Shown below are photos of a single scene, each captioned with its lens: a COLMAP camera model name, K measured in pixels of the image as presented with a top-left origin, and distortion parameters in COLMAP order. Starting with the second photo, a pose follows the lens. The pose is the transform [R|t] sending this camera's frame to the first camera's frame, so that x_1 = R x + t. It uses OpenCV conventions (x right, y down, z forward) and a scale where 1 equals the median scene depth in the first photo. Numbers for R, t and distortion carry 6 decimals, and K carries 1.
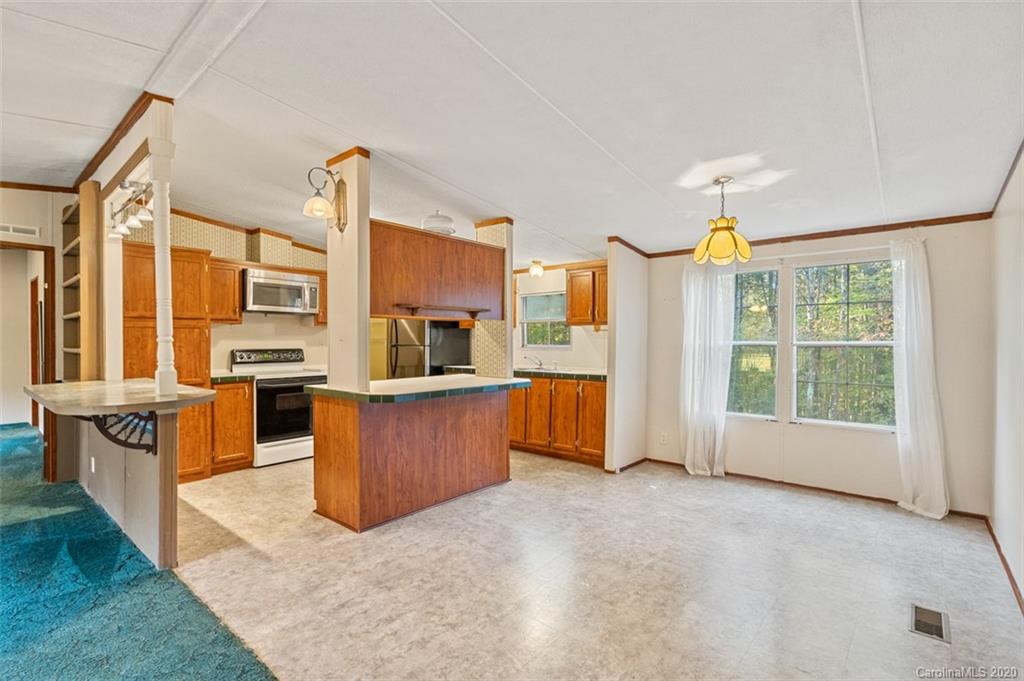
lens RADIAL K [[478.5, 0, 503.7], [0, 478.5, 341.6], [0, 0, 1]] dist [-0.002210, 0.001130]
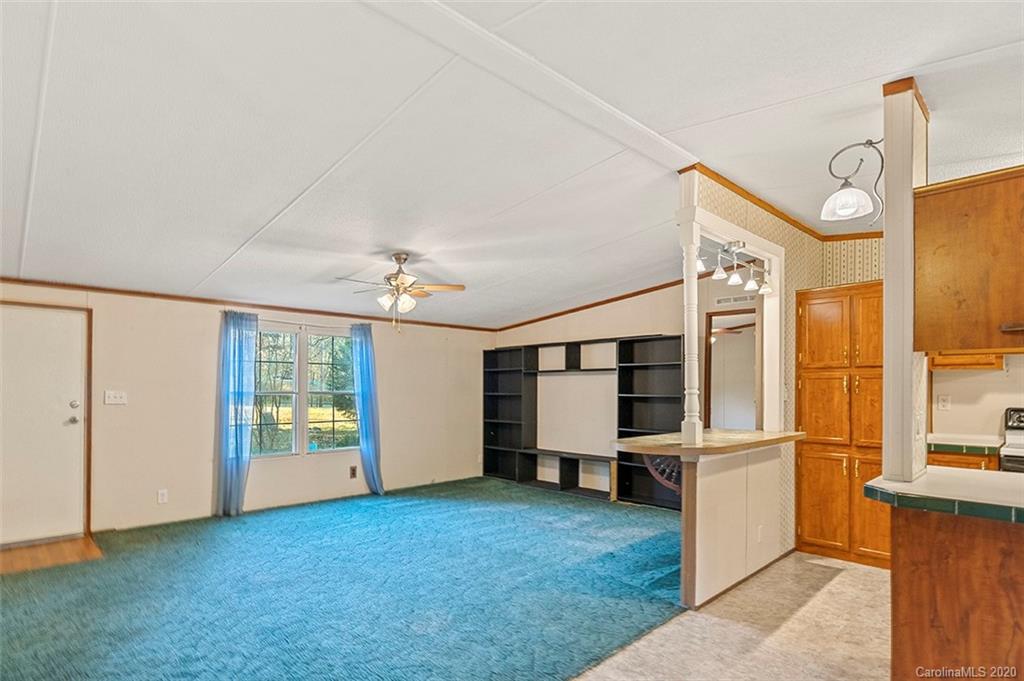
lens RADIAL K [[530.8, 0, 444.9], [0, 530.8, 385.9], [0, 0, 1]] dist [-0.005094, -0.002030]
pose [[-0.152807, -0.002155, -0.988254, 0.454332], [-0.009334, 0.999956, -0.000738, -0.009937], [0.988212, 0.009111, -0.152821, 0.536990]]
